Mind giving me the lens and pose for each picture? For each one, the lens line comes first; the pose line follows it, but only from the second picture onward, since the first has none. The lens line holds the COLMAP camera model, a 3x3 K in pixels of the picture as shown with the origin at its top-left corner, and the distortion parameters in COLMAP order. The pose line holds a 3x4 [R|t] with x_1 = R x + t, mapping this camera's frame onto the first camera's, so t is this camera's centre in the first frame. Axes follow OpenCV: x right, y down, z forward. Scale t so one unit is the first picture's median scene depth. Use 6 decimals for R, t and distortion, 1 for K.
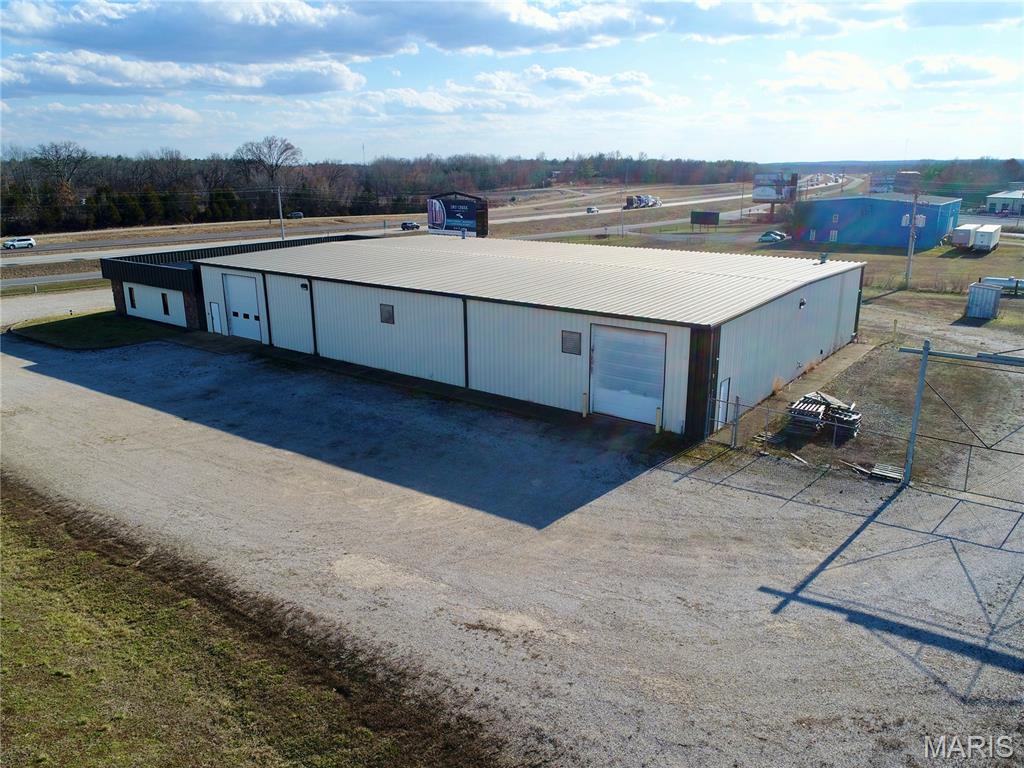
lens RADIAL K [[764.8, 0, 512.0], [0, 764.8, 384.0], [0, 0, 1]] dist [0.008453, 0.002522]
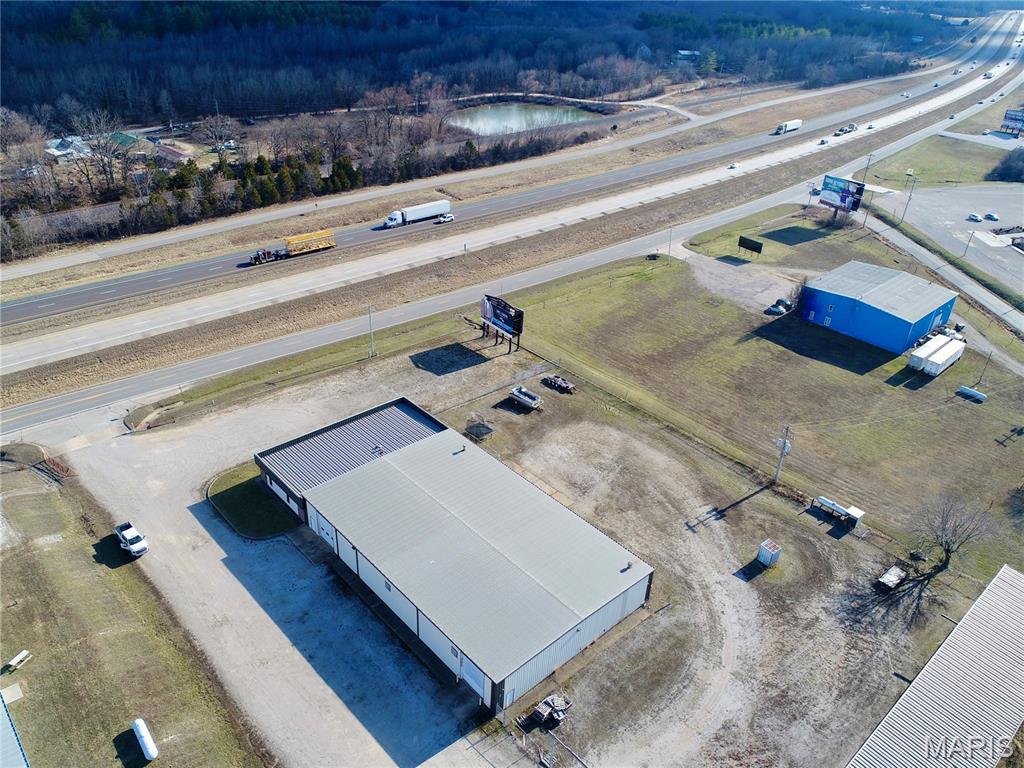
lens RADIAL K [[764.4, 0, 512.0], [0, 764.4, 384.0], [0, 0, 1]] dist [-0.005678, 0.000452]
pose [[0.982791, 0.134899, -0.126190, 0.388961], [-0.101988, 0.965846, 0.238203, -1.268747], [0.154013, -0.221234, 0.962983, -0.900083]]
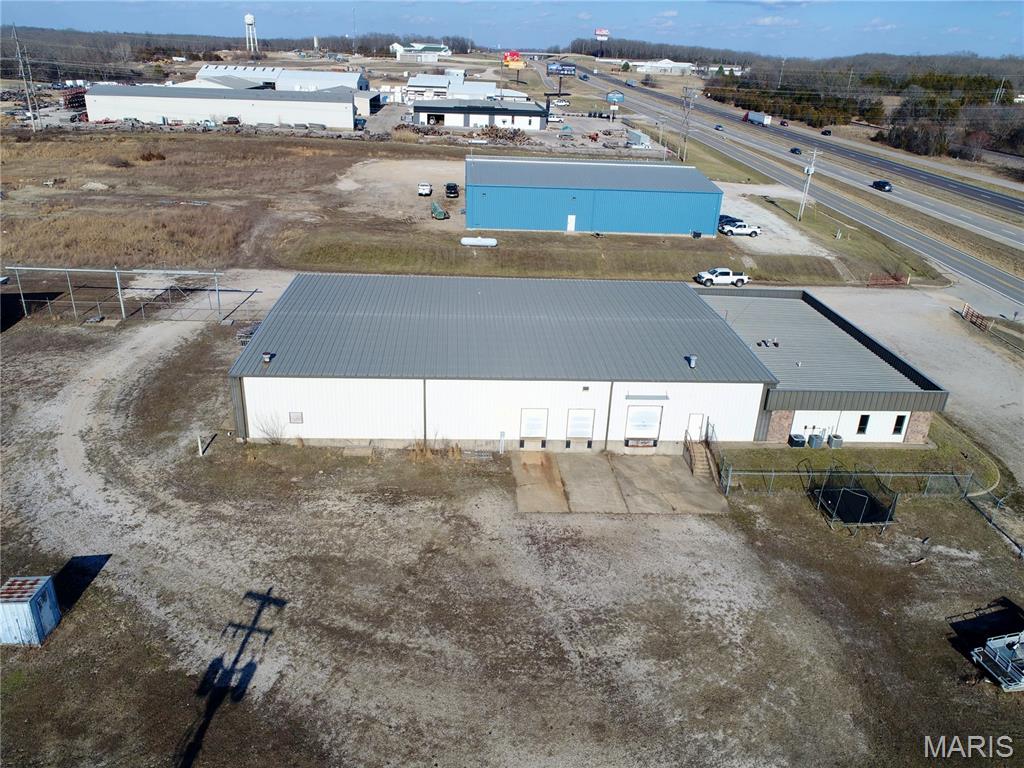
lens RADIAL K [[764.4, 0, 512.0], [0, 764.4, 384.0], [0, 0, 1]] dist [-0.005678, 0.000452]
pose [[-0.751040, 0.250958, -0.610704, 1.056657], [-0.217183, 0.779578, 0.587444, -1.098635], [0.623515, 0.573829, -0.530990, 2.352760]]
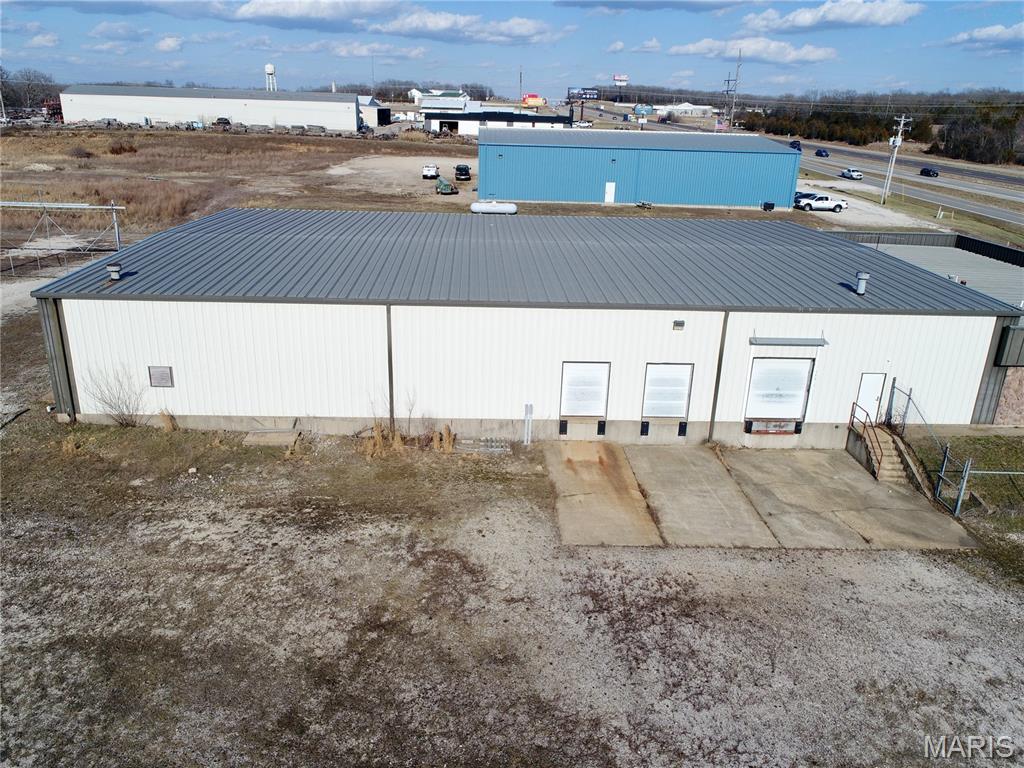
lens RADIAL K [[764.4, 0, 512.0], [0, 764.4, 384.0], [0, 0, 1]] dist [-0.005678, 0.000452]
pose [[-0.765543, 0.210793, -0.607873, 0.714346], [-0.201814, 0.818446, 0.537975, -0.627686], [0.610913, 0.534520, -0.584015, 2.078631]]
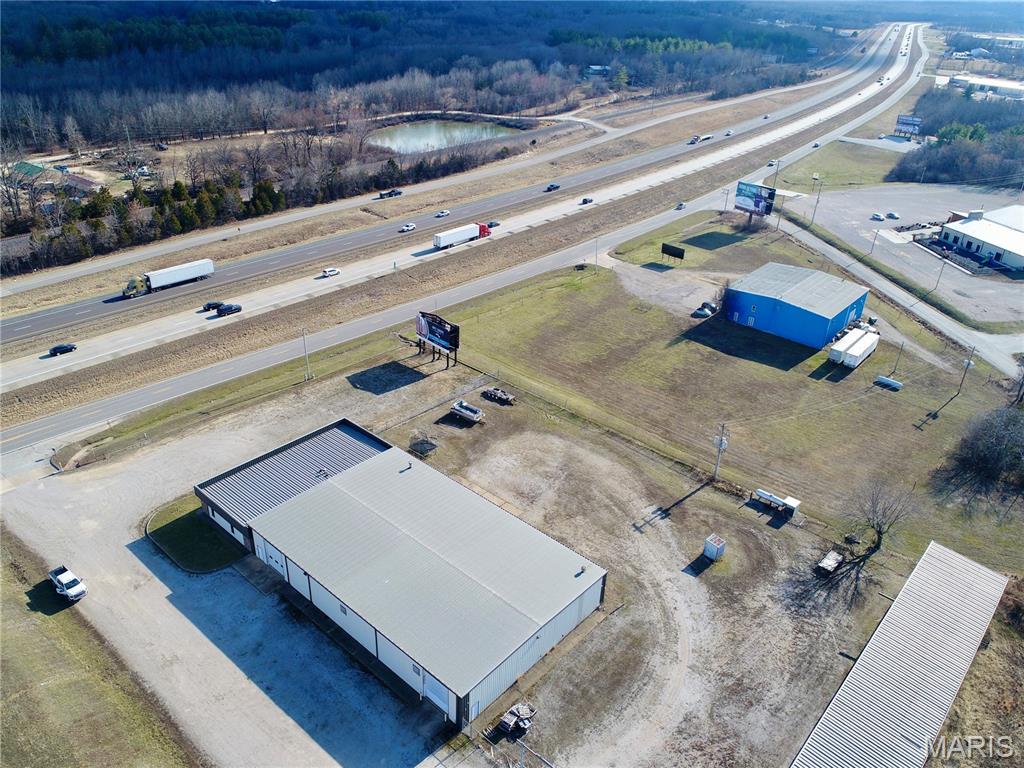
lens RADIAL K [[764.4, 0, 512.0], [0, 764.4, 384.0], [0, 0, 1]] dist [-0.005678, 0.000452]
pose [[0.996346, 0.075818, -0.039316, 0.351937], [-0.065851, 0.975123, 0.211655, -1.262279], [0.054385, -0.208293, 0.976553, -0.926580]]
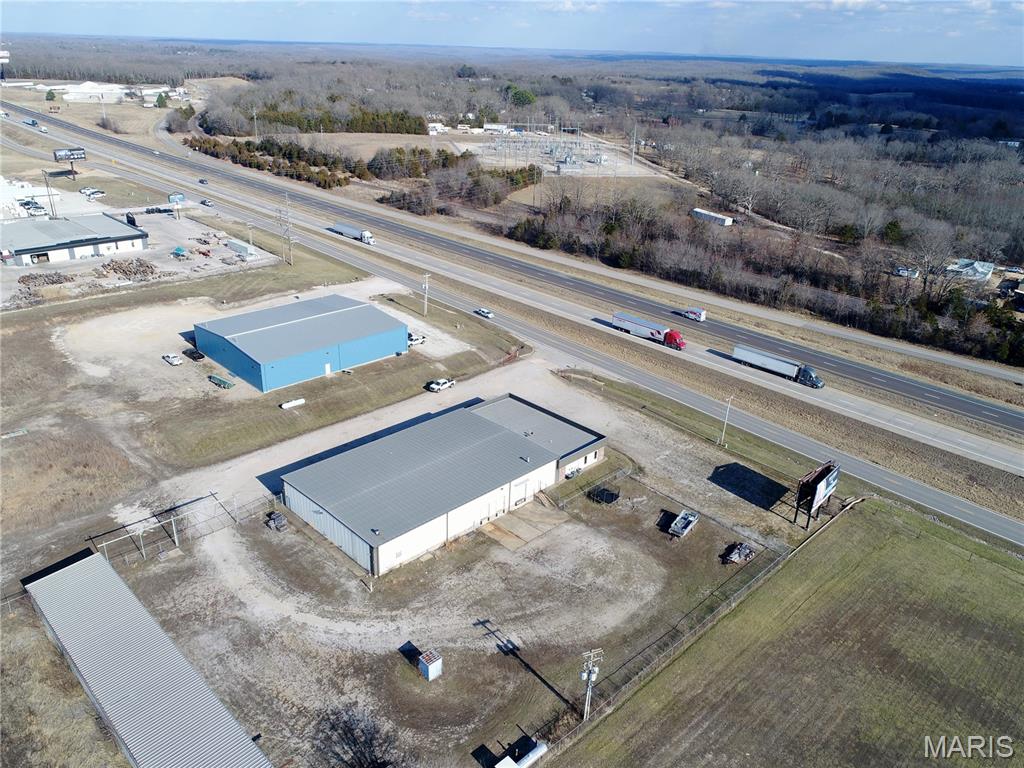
lens RADIAL K [[764.4, 0, 512.0], [0, 764.4, 384.0], [0, 0, 1]] dist [-0.005678, 0.000452]
pose [[-0.125433, 0.409418, -0.903683, 2.769844], [-0.318581, 0.846015, 0.427511, -2.024742], [0.939560, 0.341520, 0.024314, 1.503874]]
